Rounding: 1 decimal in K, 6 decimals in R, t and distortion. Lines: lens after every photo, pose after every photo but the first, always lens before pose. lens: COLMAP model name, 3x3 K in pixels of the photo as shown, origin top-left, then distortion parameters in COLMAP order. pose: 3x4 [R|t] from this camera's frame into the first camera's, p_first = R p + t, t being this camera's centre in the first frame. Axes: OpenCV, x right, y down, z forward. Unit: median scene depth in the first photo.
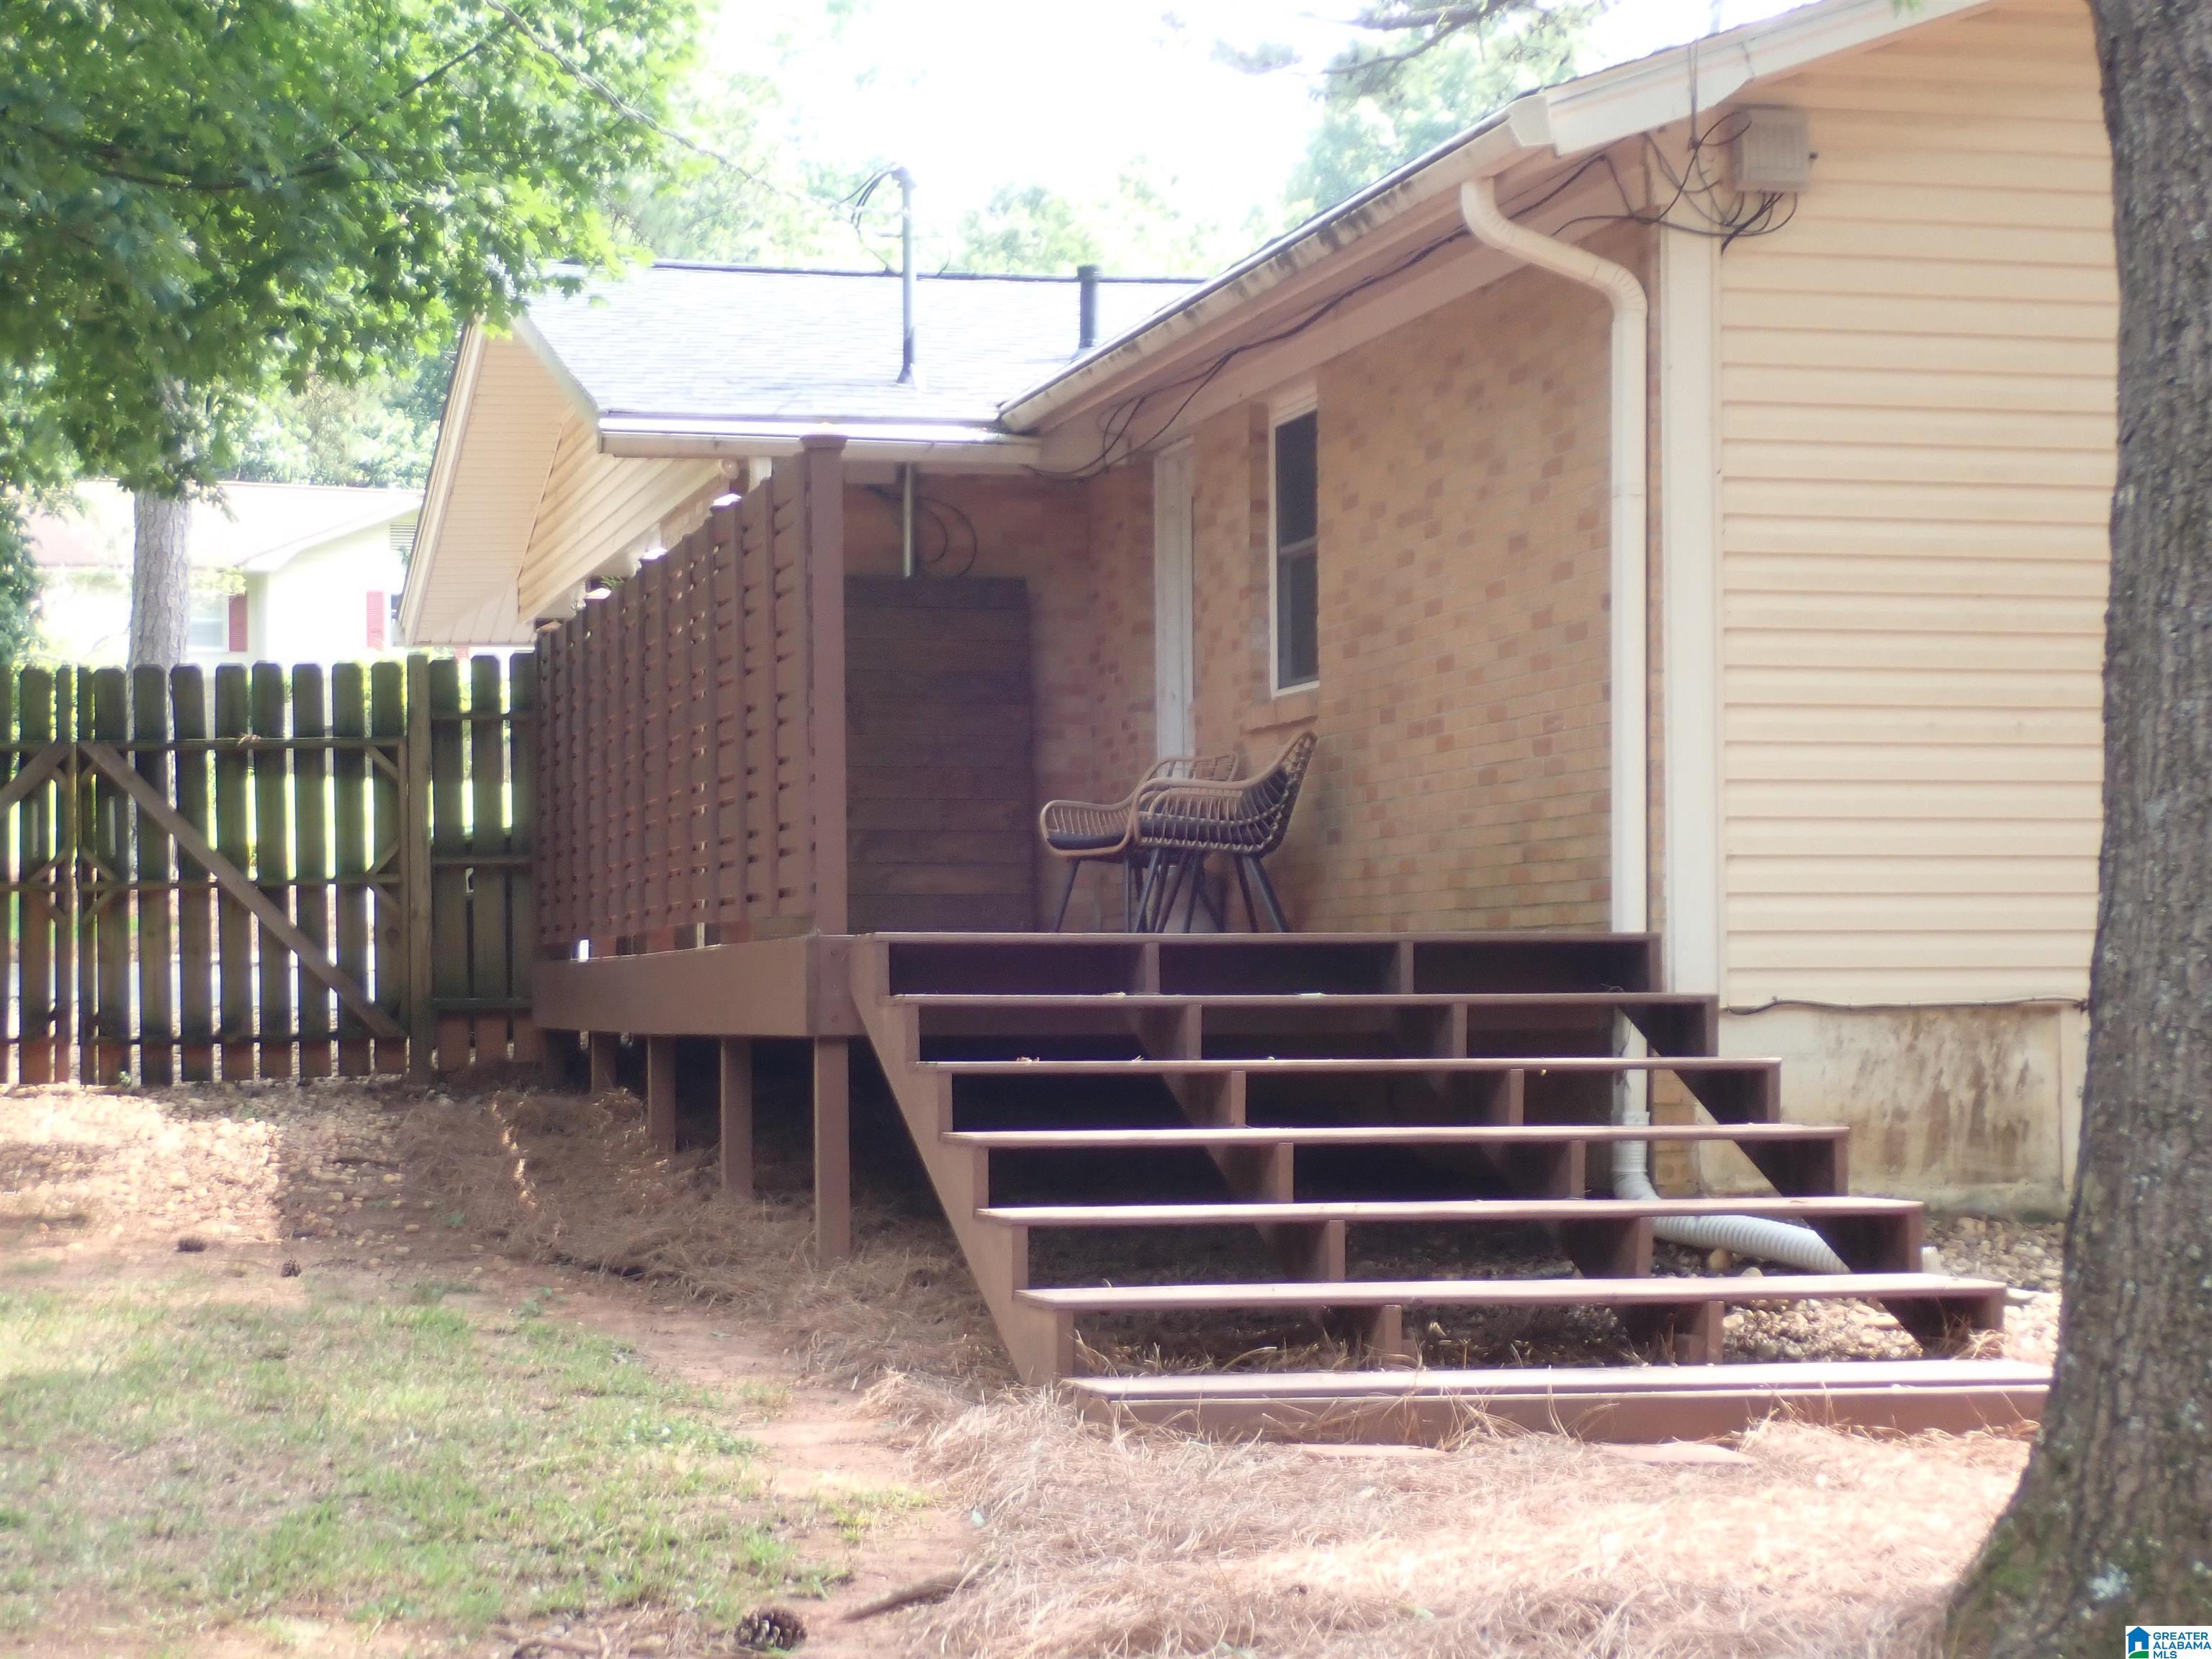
lens RADIAL K [[4269.9, 0, 1042.0], [0, 4269.9, 838.3], [0, 0, 1]] dist [0.210442, -1.411800]
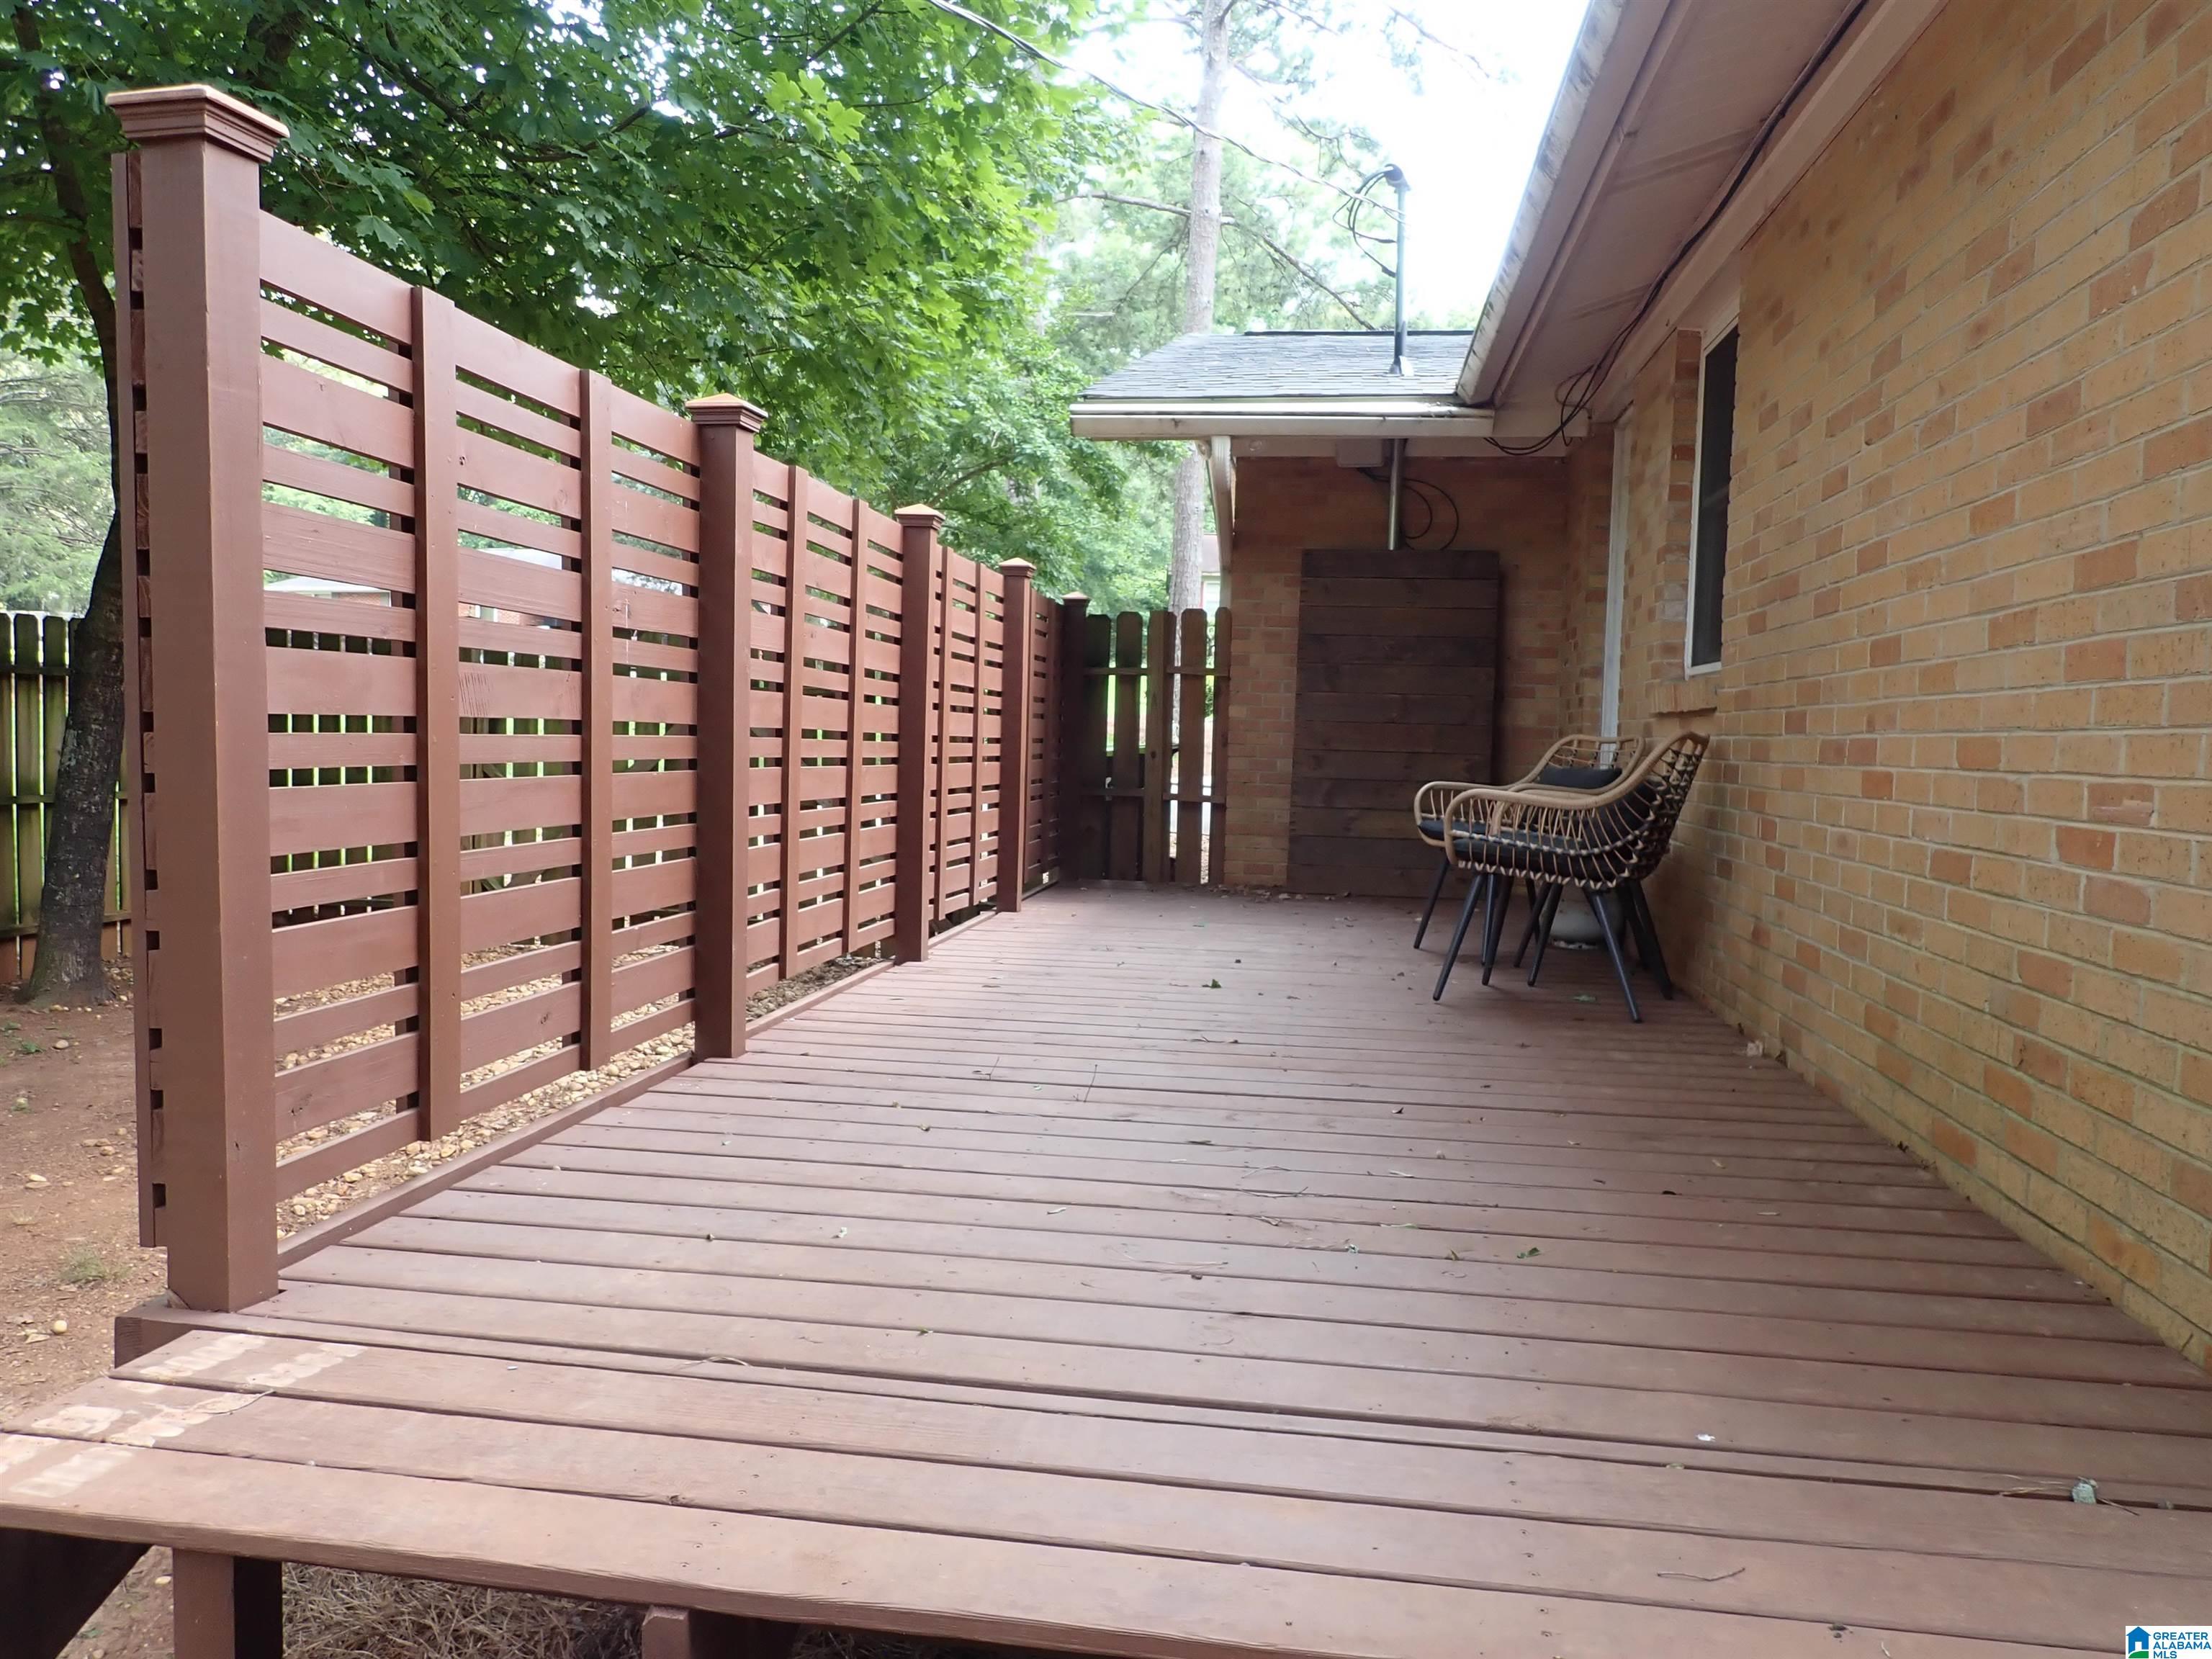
lens RADIAL K [[1620.1, 0, 1106.0], [0, 1620.1, 829.5], [0, 0, 1]] dist [0.002691, -0.001021]
pose [[0.927921, 0.055251, -0.368660, 0.073190], [-0.021607, 0.995264, 0.094774, -0.032938], [0.372150, -0.079977, 0.924720, 0.702492]]
